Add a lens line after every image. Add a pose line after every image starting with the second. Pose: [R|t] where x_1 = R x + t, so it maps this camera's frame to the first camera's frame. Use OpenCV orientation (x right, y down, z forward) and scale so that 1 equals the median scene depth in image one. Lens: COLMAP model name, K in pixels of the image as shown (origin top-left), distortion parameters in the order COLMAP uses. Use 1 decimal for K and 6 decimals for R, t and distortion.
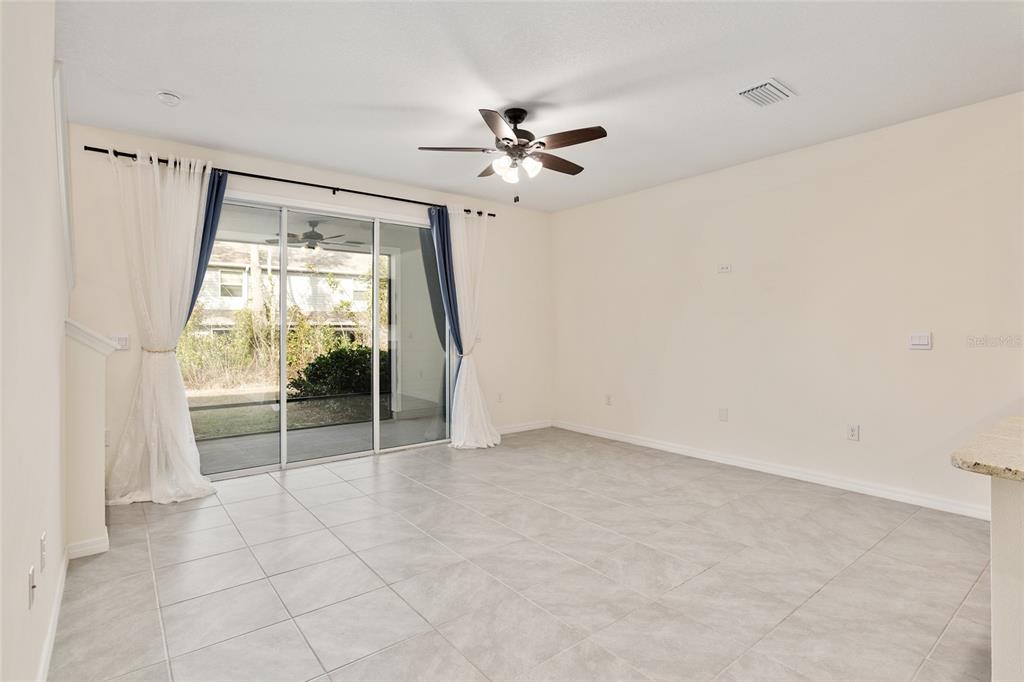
lens RADIAL K [[510.2, 0, 507.1], [0, 510.2, 319.5], [0, 0, 1]] dist [0.000594, 0.000358]
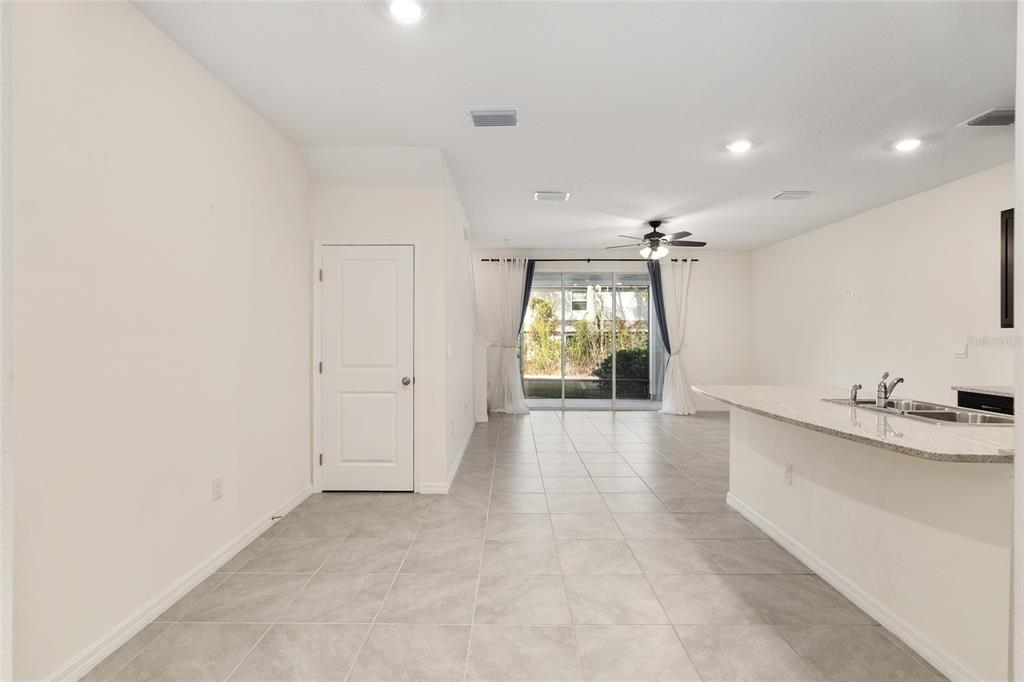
lens RADIAL K [[479.1, 0, 504.6], [0, 479.1, 337.6], [0, 0, 1]] dist [-0.005019, -0.000591]
pose [[0.780317, 0.009535, -0.625312, 0.435766], [0.006541, 0.999705, 0.023406, -0.019573], [0.625350, -0.022354, 0.780024, -0.452139]]
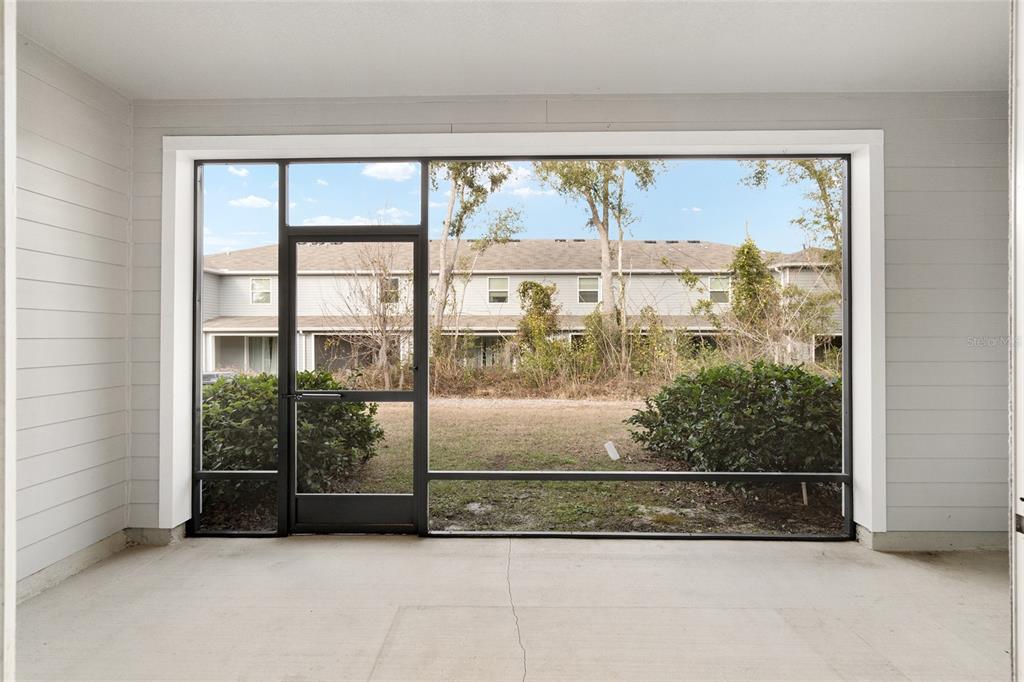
lens RADIAL K [[479.1, 0, 504.1], [0, 479.1, 337.6], [0, 0, 1]] dist [-0.005019, -0.000591]
pose [[0.772122, 0.006026, -0.635446, -0.295786], [0.009010, 0.999751, 0.020429, 0.022071], [0.635411, -0.021499, 0.771875, 0.754072]]
